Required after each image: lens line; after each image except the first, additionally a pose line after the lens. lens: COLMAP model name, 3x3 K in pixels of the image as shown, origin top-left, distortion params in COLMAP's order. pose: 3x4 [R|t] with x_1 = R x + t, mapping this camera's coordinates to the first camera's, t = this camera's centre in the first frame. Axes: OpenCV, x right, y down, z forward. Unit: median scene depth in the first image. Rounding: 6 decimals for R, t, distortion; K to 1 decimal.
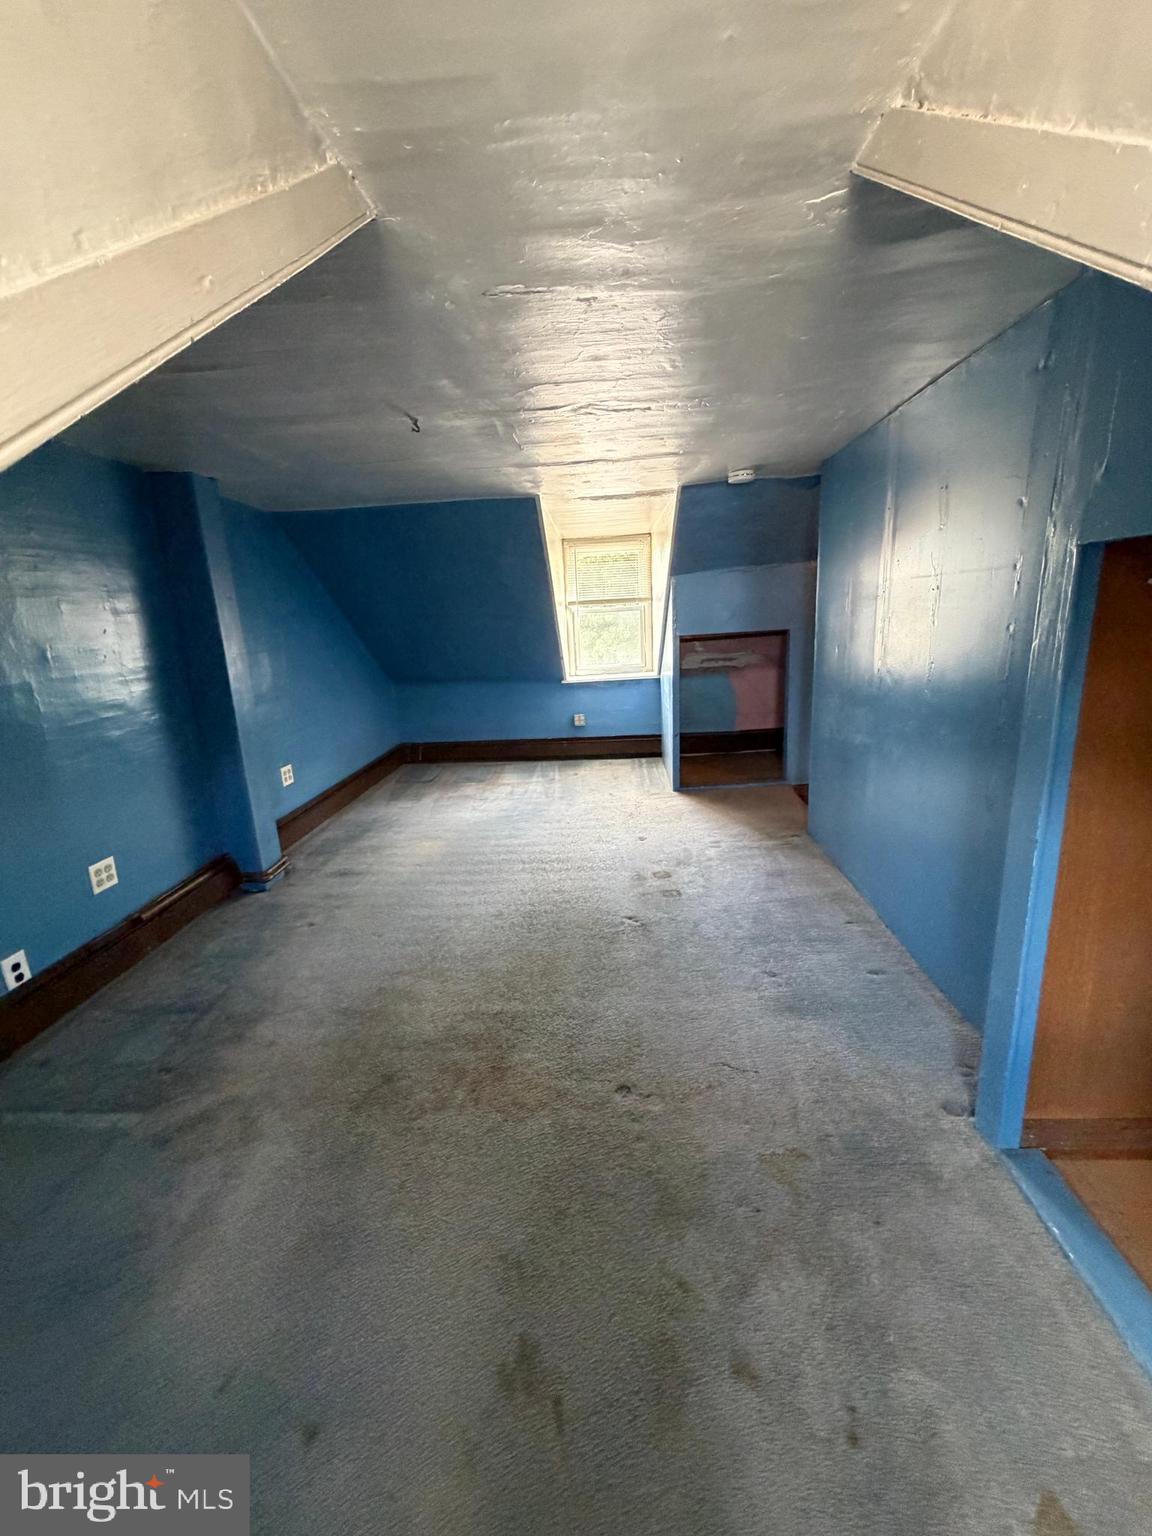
lens RADIAL K [[613.2, 0, 572.3], [0, 613.2, 761.3], [0, 0, 1]] dist [-0.000647, 0.000387]
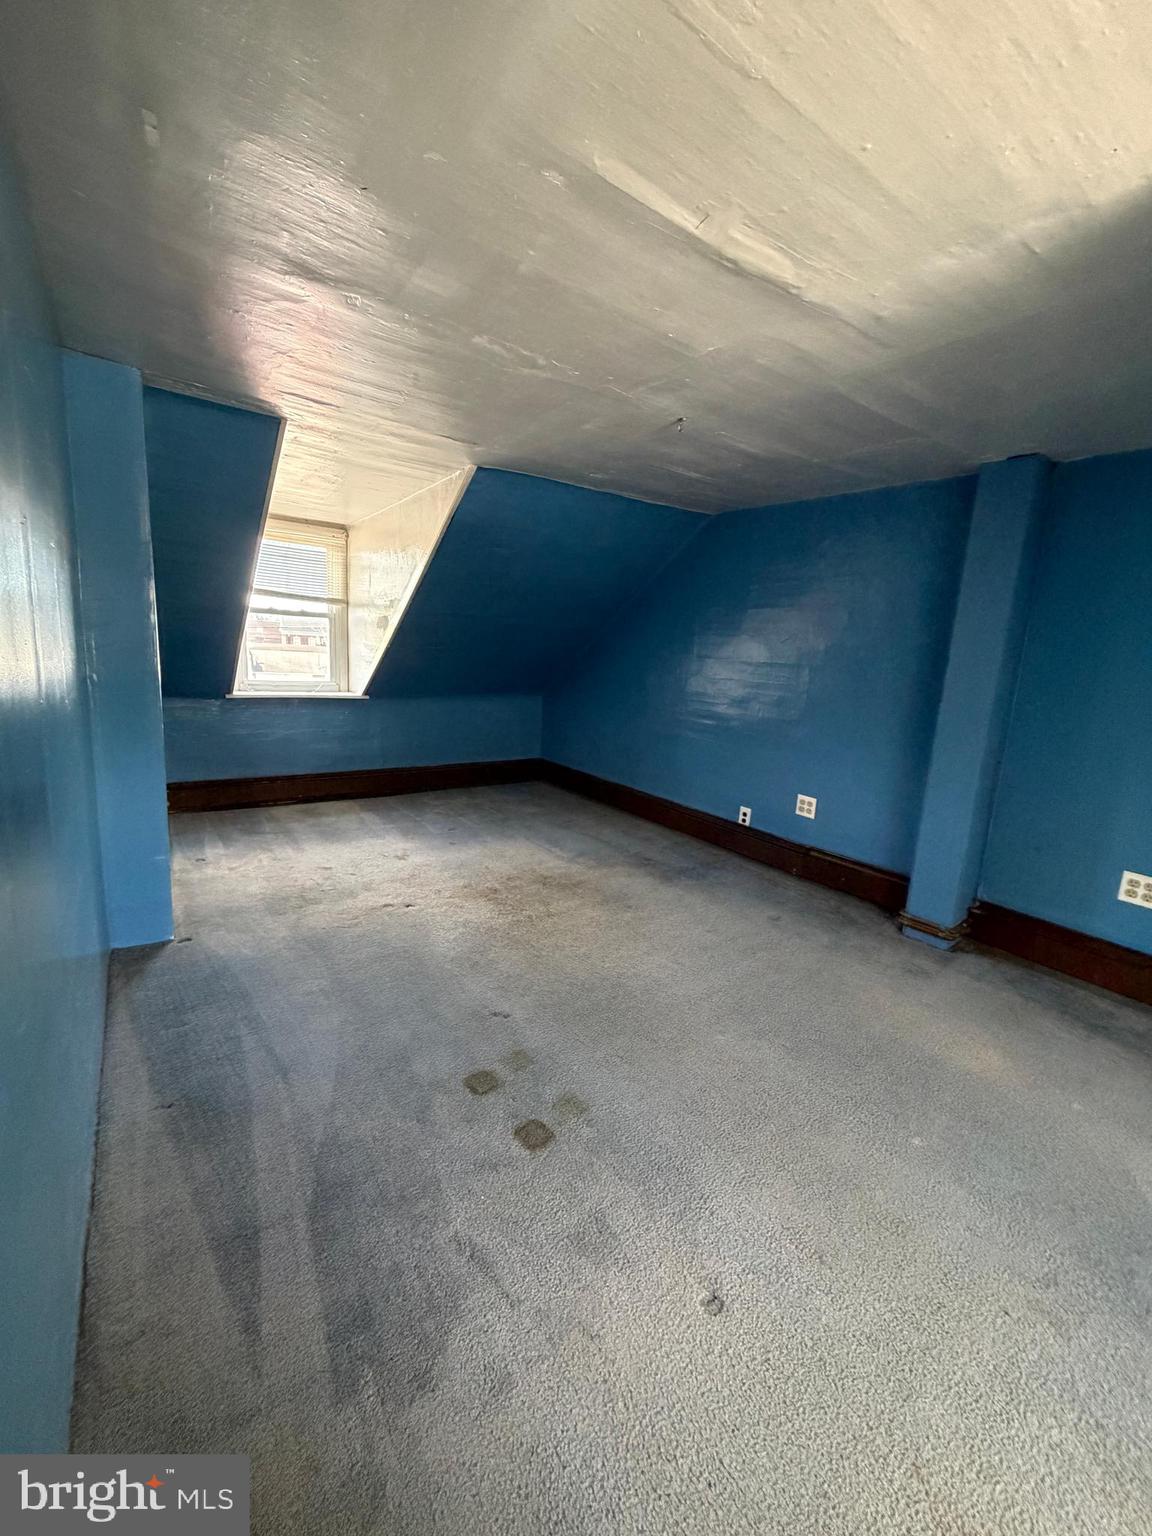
lens RADIAL K [[613.2, 0, 567.3], [0, 613.2, 771.4], [0, 0, 1]] dist [-0.000647, 0.000387]
pose [[-0.786964, 0.125003, -0.604204, 0.510773], [-0.162739, 0.902532, 0.398687, -0.361807], [0.595151, 0.412080, -0.689917, 1.625333]]
